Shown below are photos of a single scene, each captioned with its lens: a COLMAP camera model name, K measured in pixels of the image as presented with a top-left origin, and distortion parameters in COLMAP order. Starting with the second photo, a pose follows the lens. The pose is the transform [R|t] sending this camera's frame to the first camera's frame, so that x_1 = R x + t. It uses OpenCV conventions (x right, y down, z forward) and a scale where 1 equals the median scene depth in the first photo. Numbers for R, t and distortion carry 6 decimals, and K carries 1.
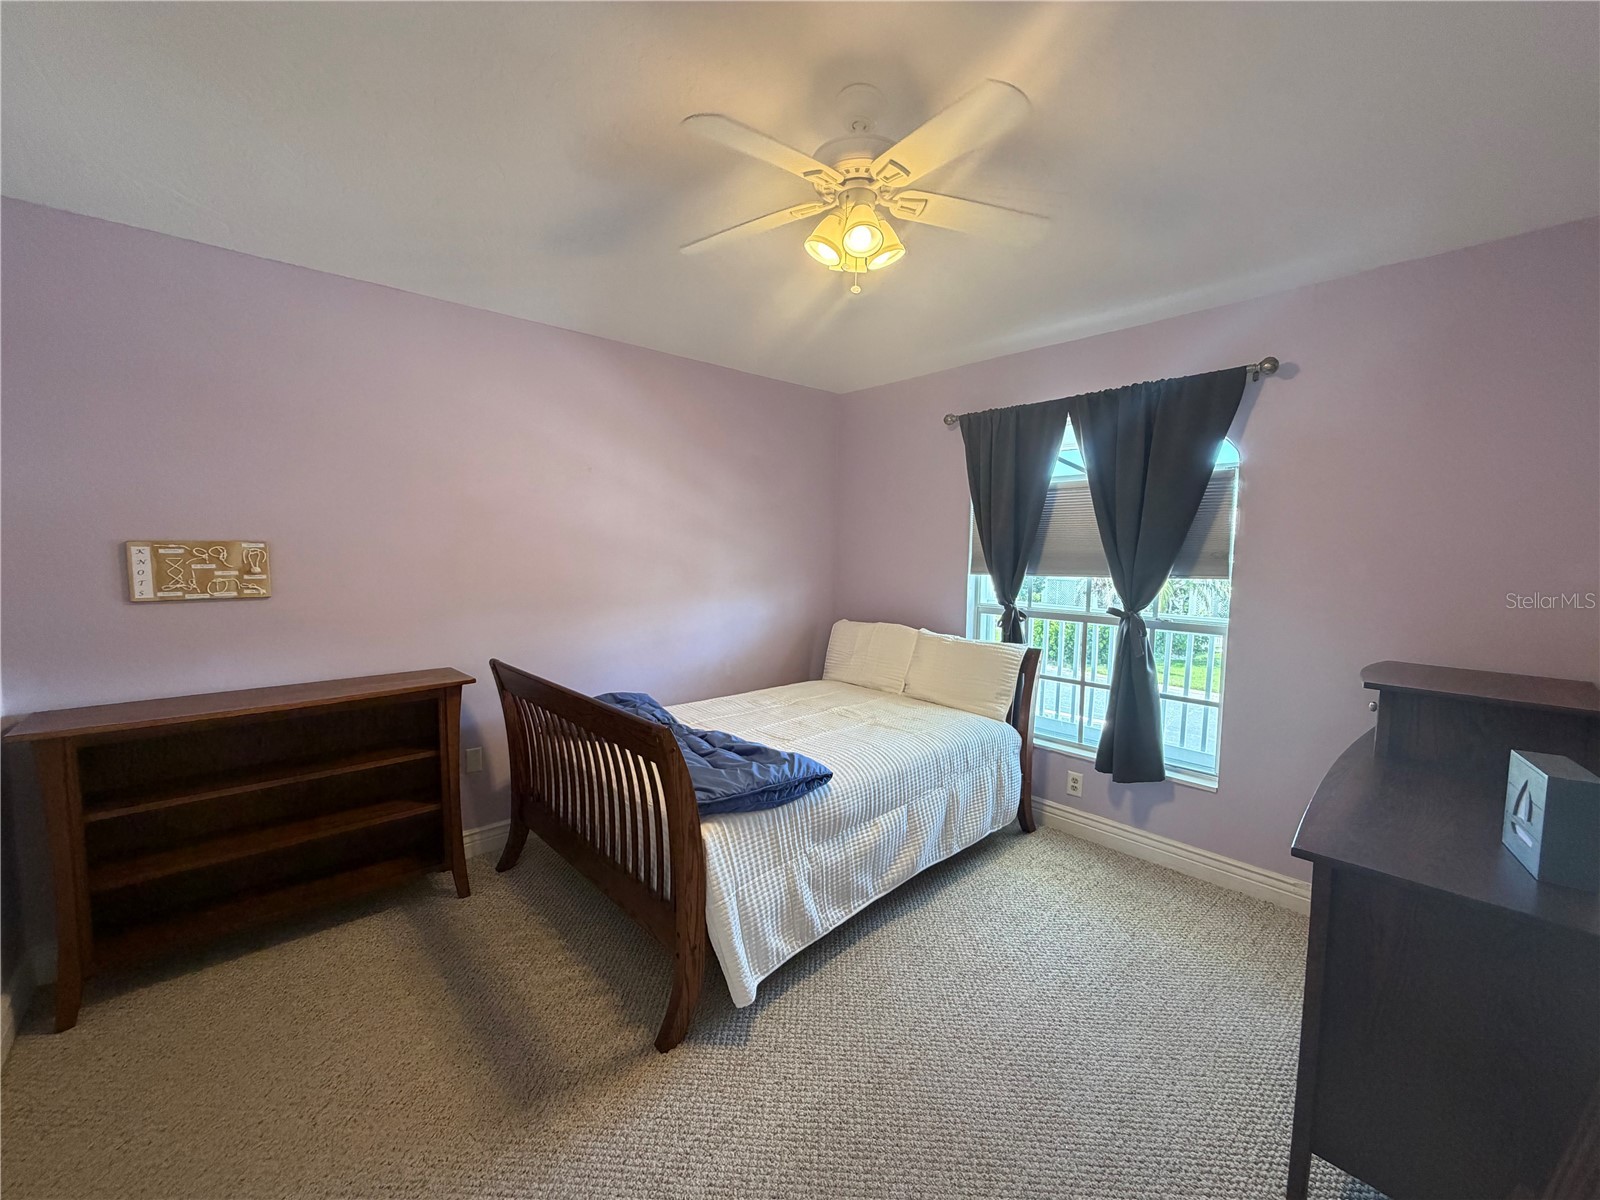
lens RADIAL K [[636.8, 0, 790.6], [0, 636.8, 604.9], [0, 0, 1]] dist [-0.002535, 0.000853]
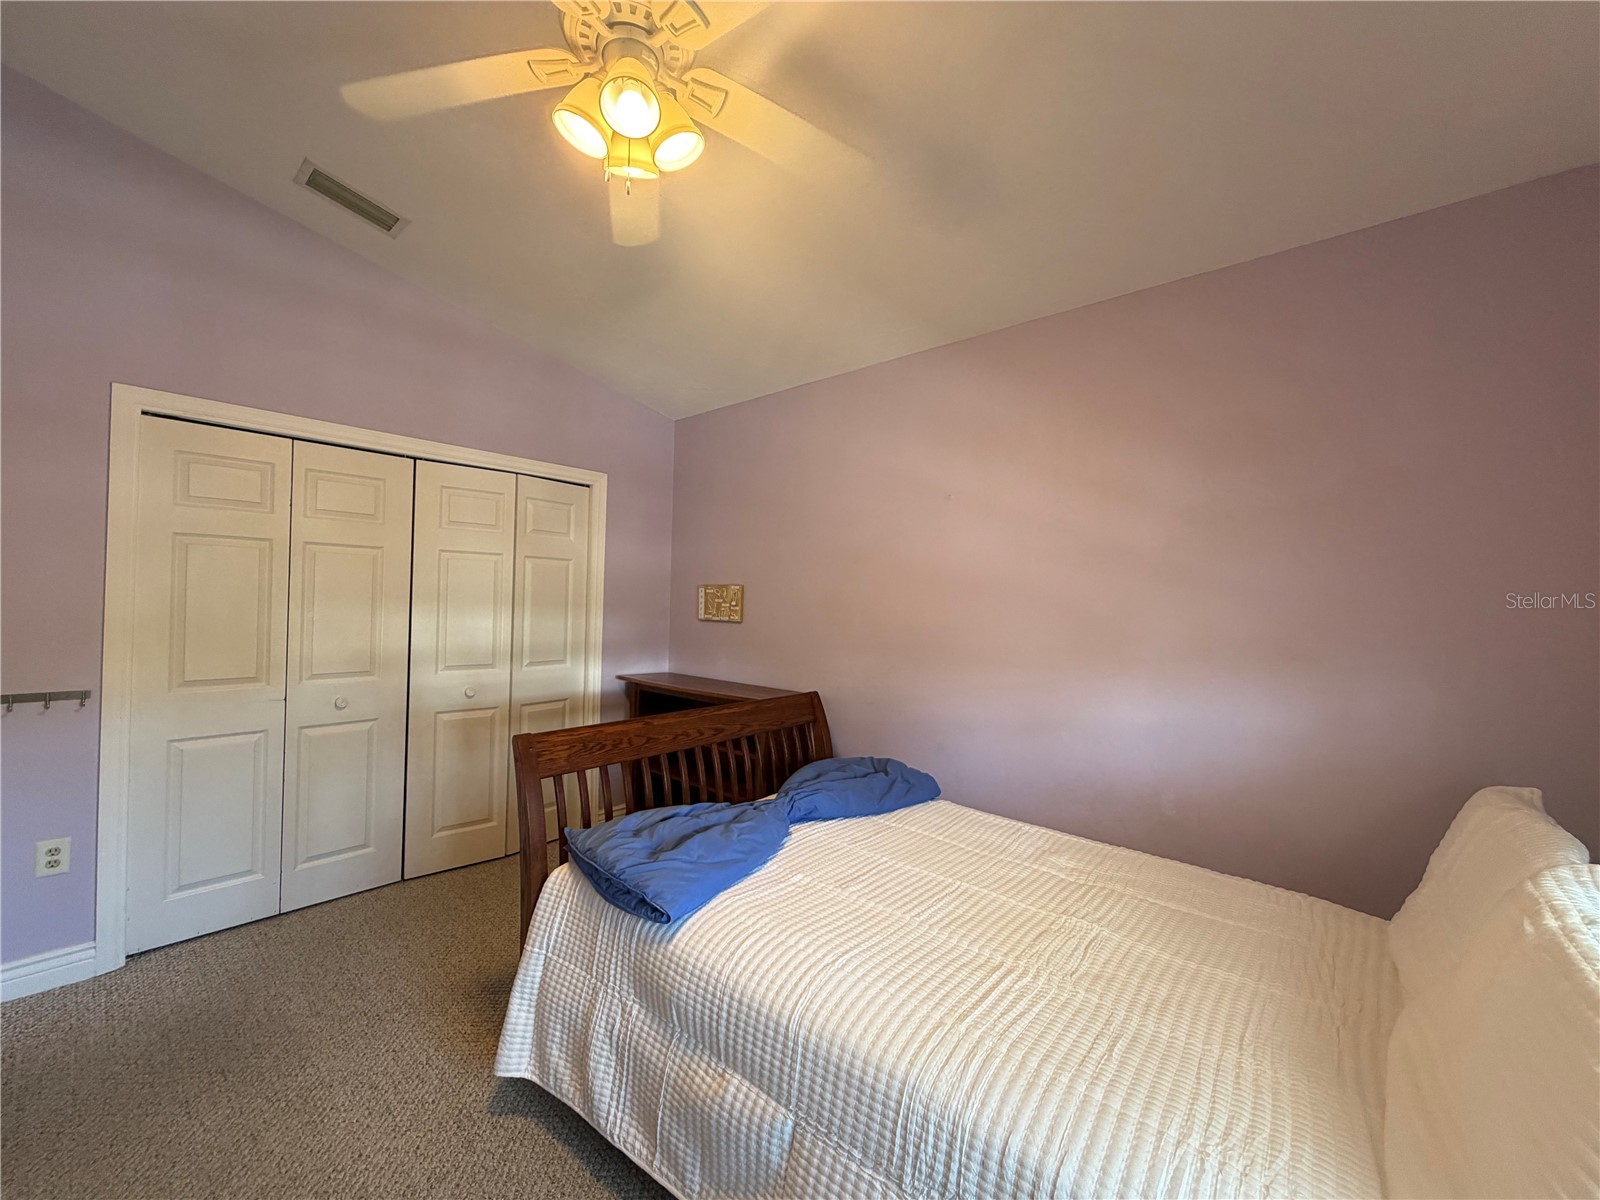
lens RADIAL K [[636.8, 0, 799.6], [0, 636.8, 599.6], [0, 0, 1]] dist [-0.002535, 0.000853]
pose [[0.110601, -0.009045, -0.993824, 0.715988], [-0.113278, 0.993328, -0.021647, -0.050638], [0.987388, 0.114972, 0.108838, 1.022596]]
